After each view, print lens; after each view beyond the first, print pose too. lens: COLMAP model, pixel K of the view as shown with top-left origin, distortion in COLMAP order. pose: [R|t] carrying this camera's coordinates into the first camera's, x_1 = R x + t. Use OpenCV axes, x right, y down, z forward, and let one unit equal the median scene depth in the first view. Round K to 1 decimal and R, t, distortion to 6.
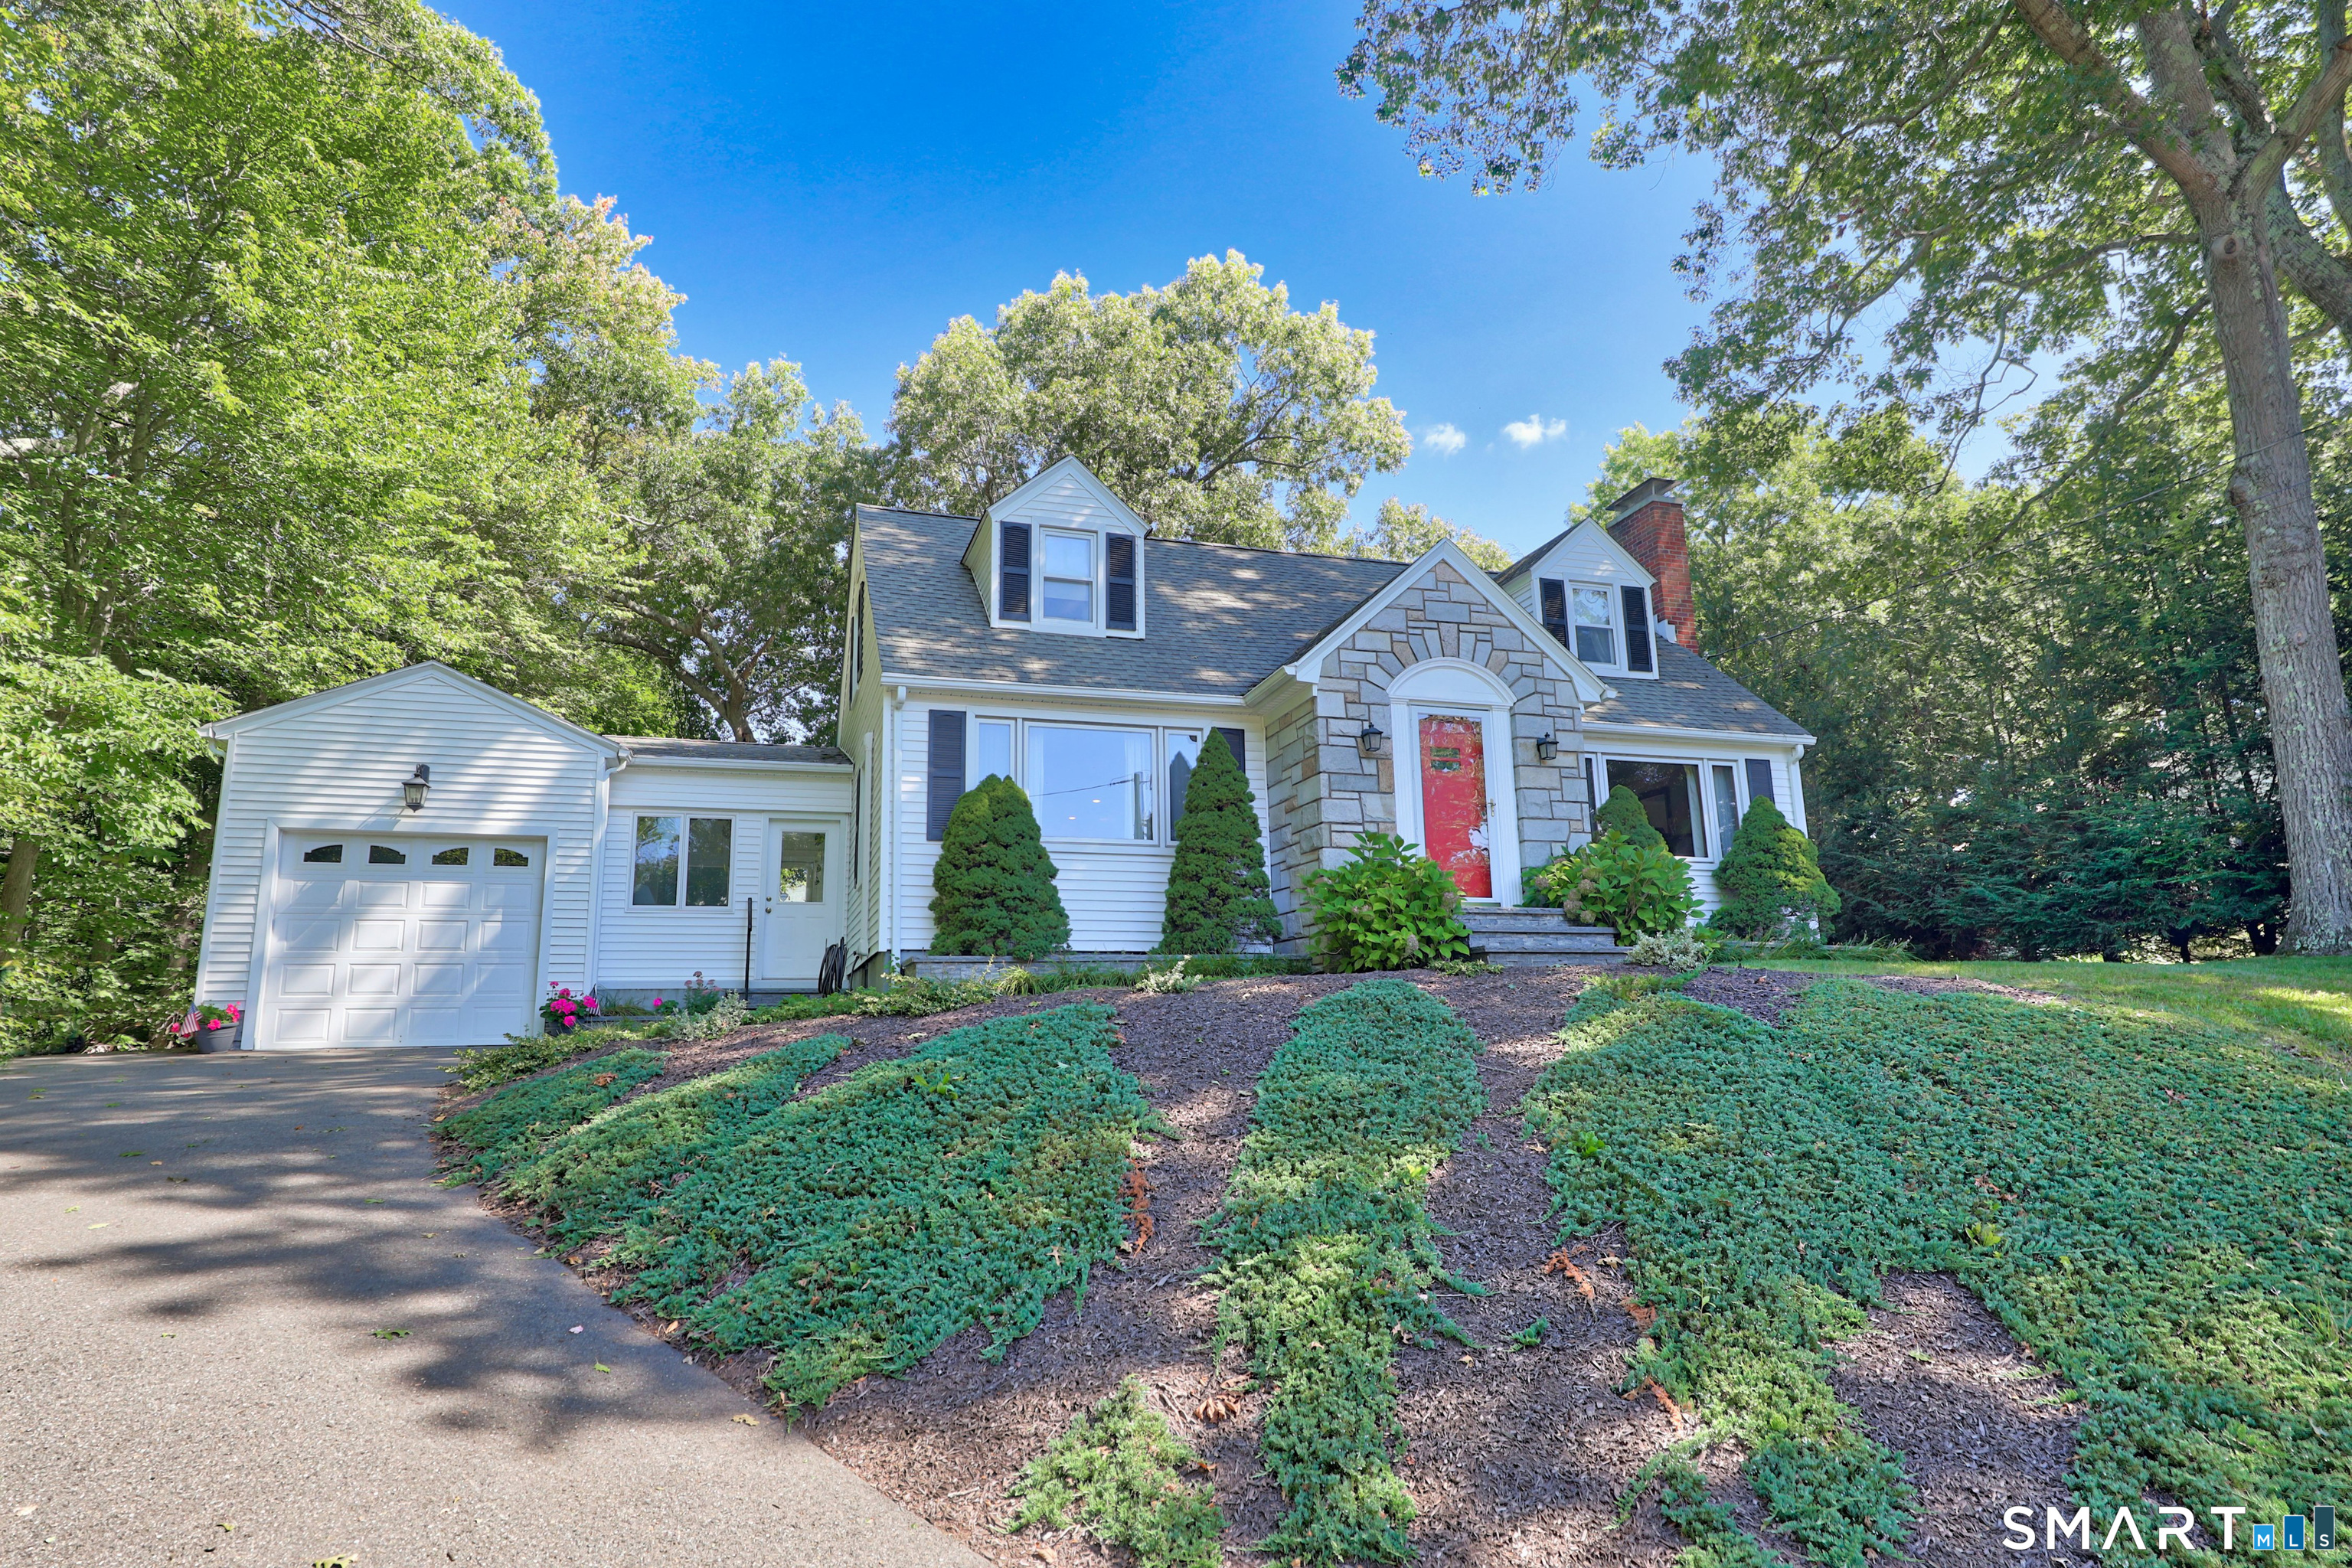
lens RADIAL K [[1355.5, 0, 1176.7], [0, 1355.5, 776.8], [0, 0, 1]] dist [0.008048, 0.000736]
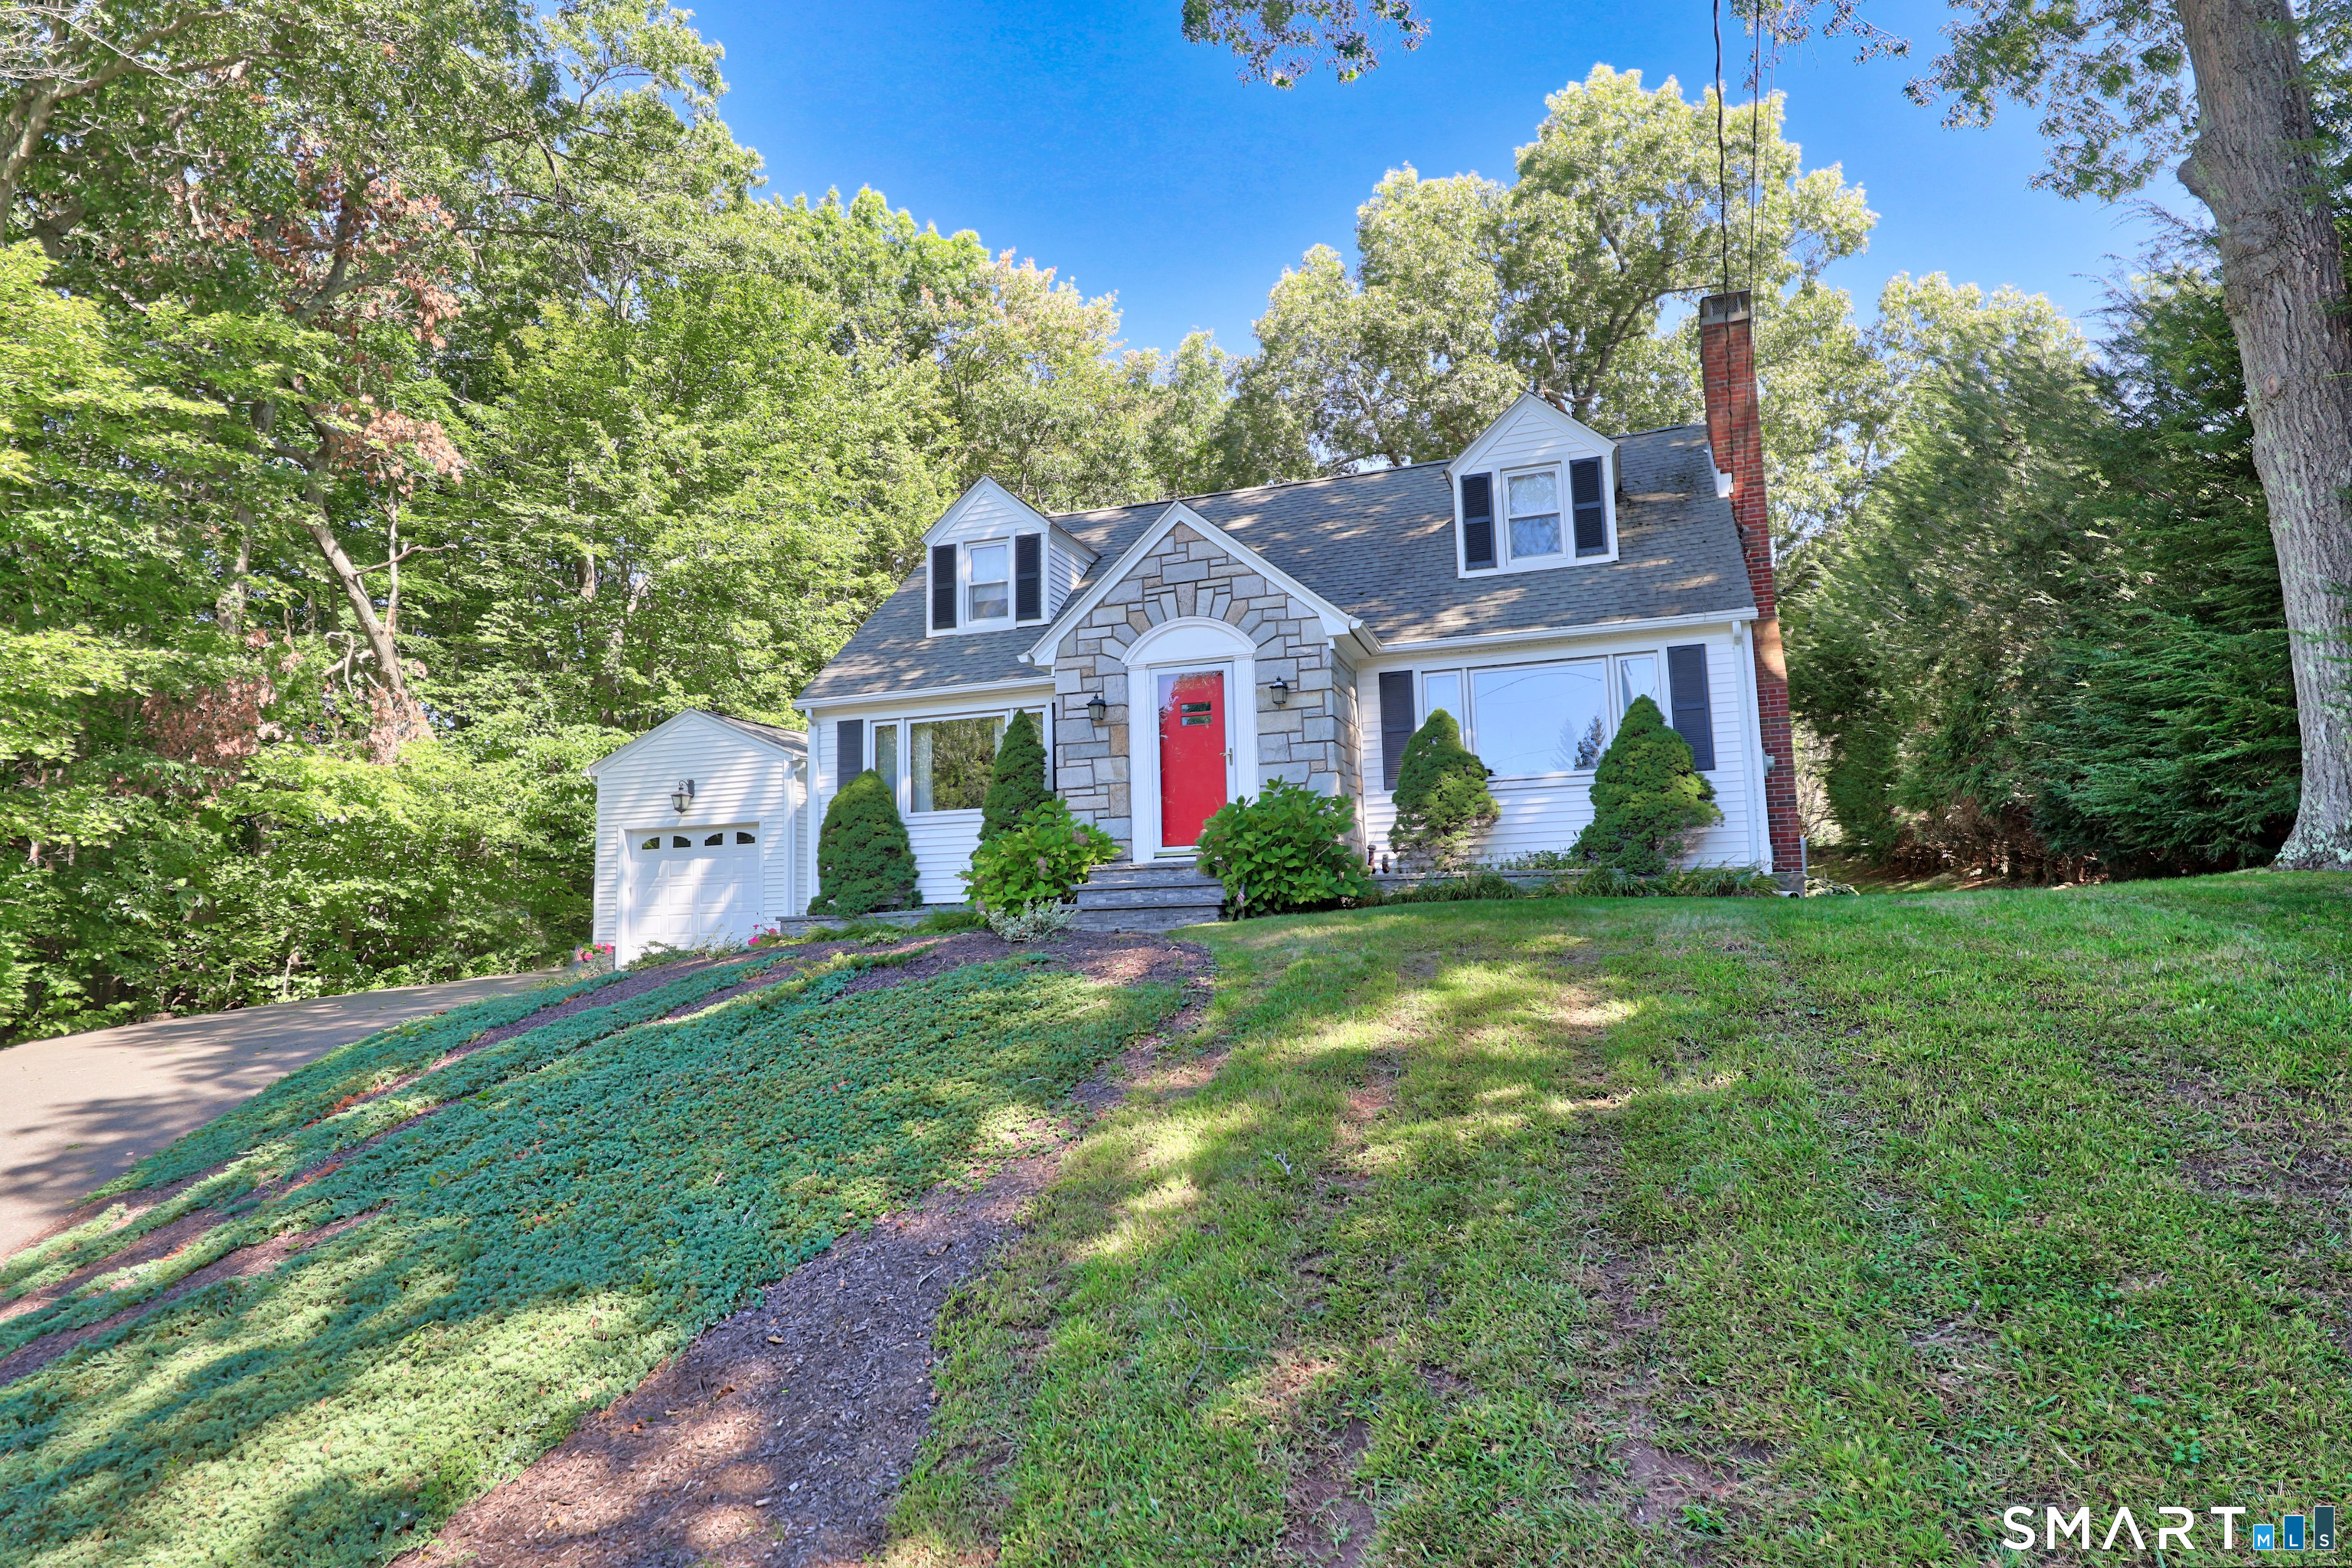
lens RADIAL K [[1355.5, 0, 1178.0], [0, 1355.5, 788.4], [0, 0, 1]] dist [0.008048, 0.000736]
pose [[0.797710, -0.069021, -0.599079, 0.775987], [0.132575, 0.989196, 0.062564, -0.022255], [0.588288, -0.129331, 0.798242, 0.137433]]
